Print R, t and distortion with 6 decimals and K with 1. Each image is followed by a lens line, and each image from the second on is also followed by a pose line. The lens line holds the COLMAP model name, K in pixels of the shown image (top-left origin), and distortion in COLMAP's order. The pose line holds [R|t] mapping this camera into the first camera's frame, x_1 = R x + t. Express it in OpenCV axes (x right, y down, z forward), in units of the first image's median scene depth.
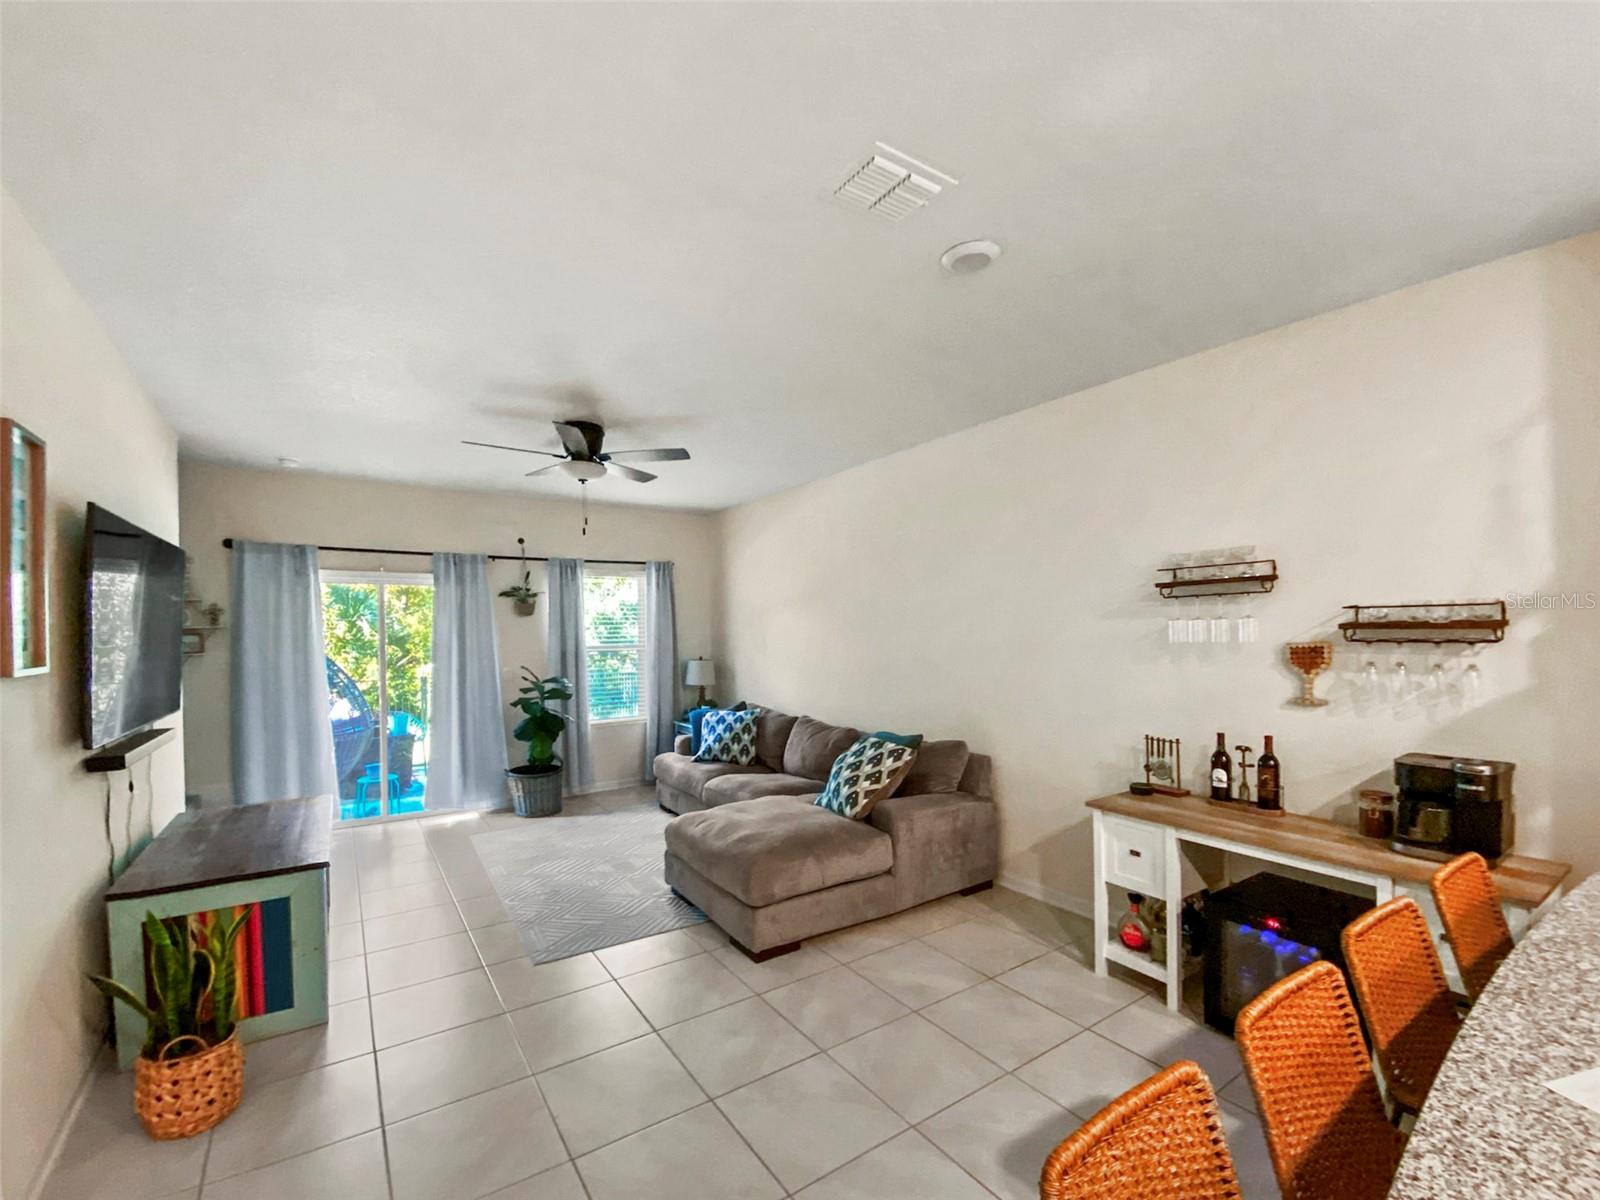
lens RADIAL K [[669.5, 0, 780.0], [0, 669.5, 636.5], [0, 0, 1]] dist [0.020517, -0.023649]
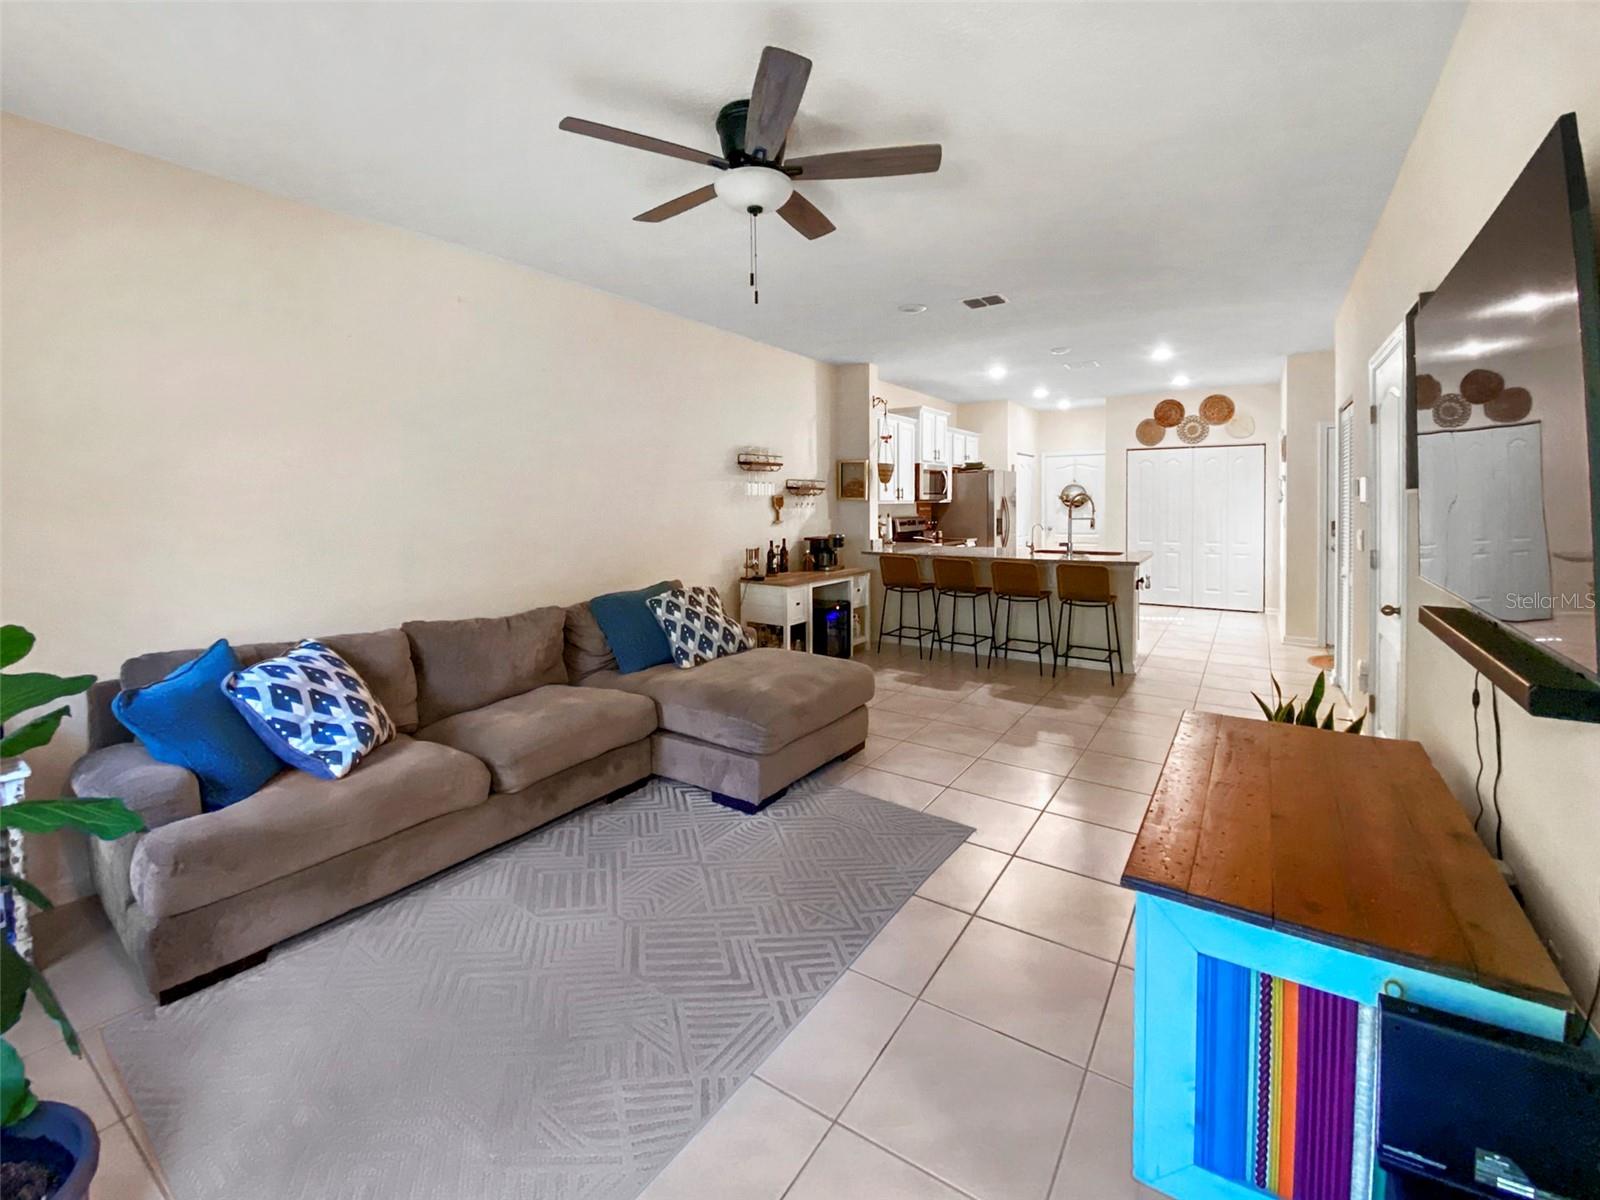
lens RADIAL K [[683.6, 0, 803.7], [0, 683.6, 510.4], [0, 0, 1]] dist [0.040741, -0.030096]
pose [[-0.397871, -0.005457, 0.917425, -0.738277], [0.013156, 0.999846, 0.011652, 0.019146], [-0.917347, 0.016706, -0.397738, 1.030765]]
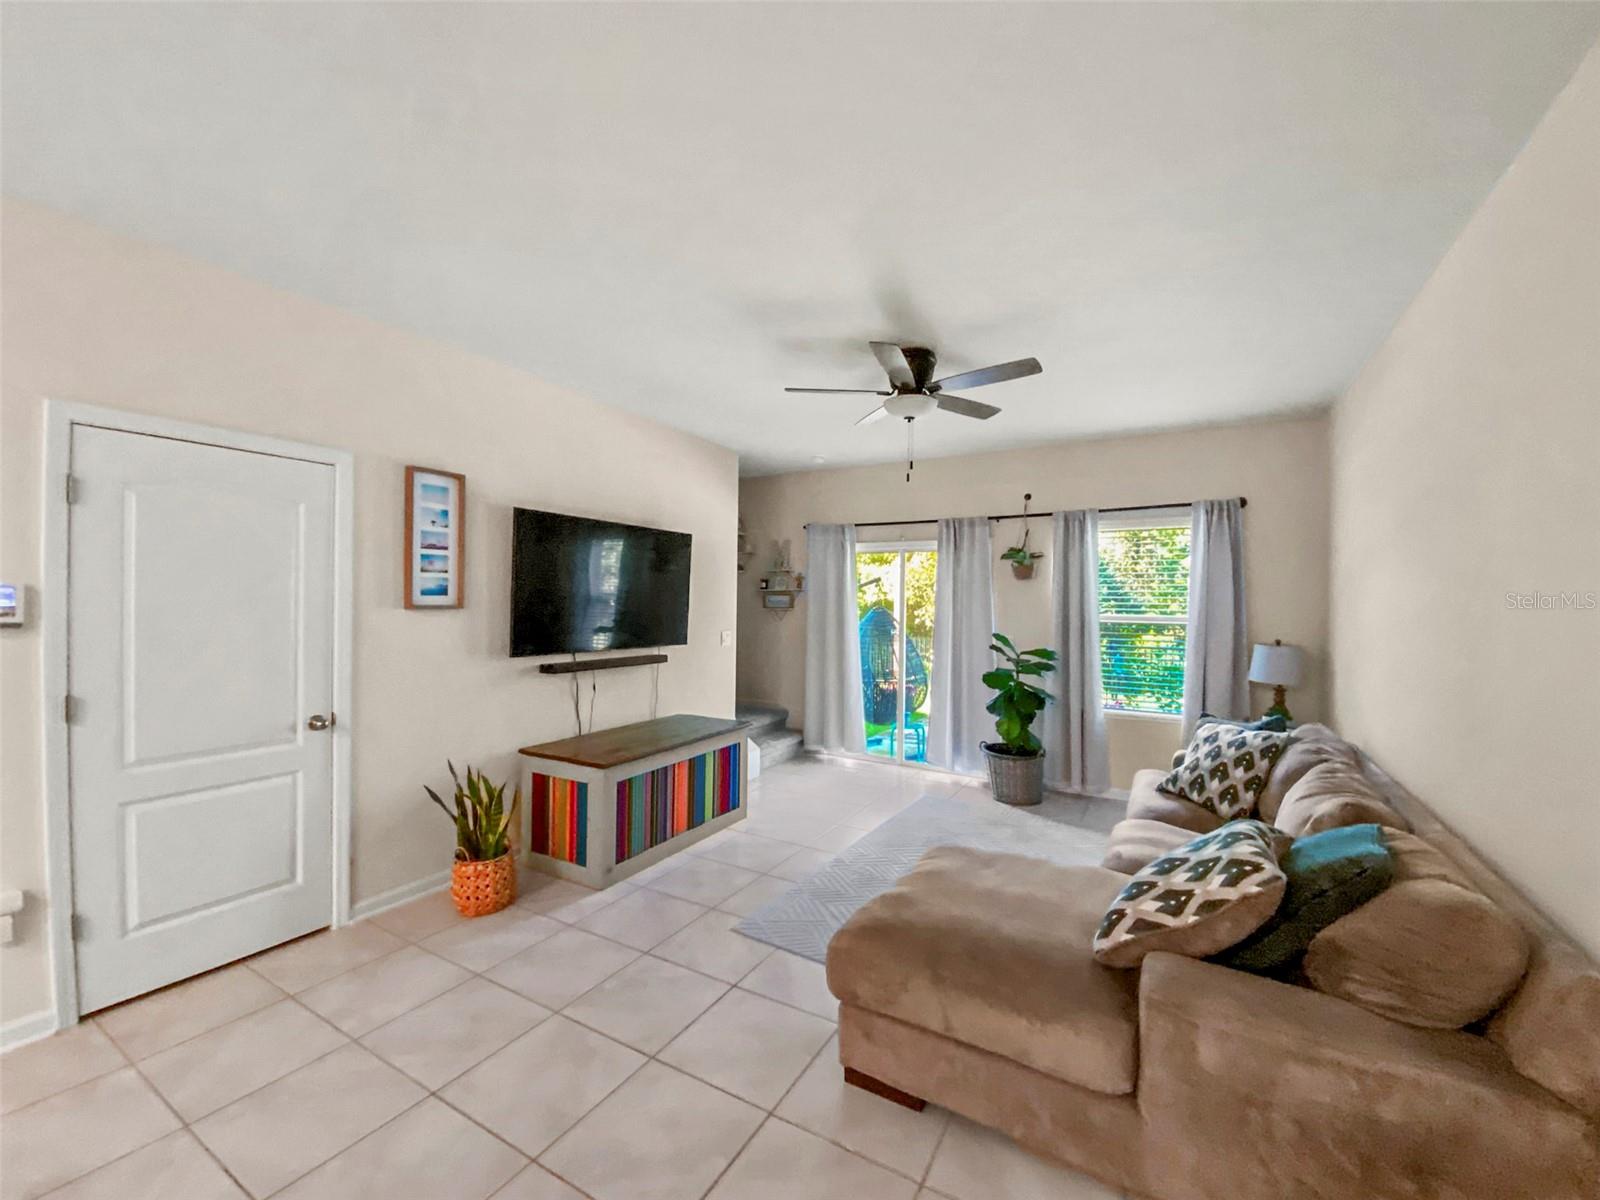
lens RADIAL K [[648.0, 0, 791.9], [0, 648.0, 597.4], [0, 0, 1]] dist [0.000937, -0.000040]
pose [[0.440999, 0.011533, -0.897434, 0.334510], [-0.025201, 0.999682, 0.000464, 0.000572], [0.897154, 0.022411, 0.441149, 0.422156]]
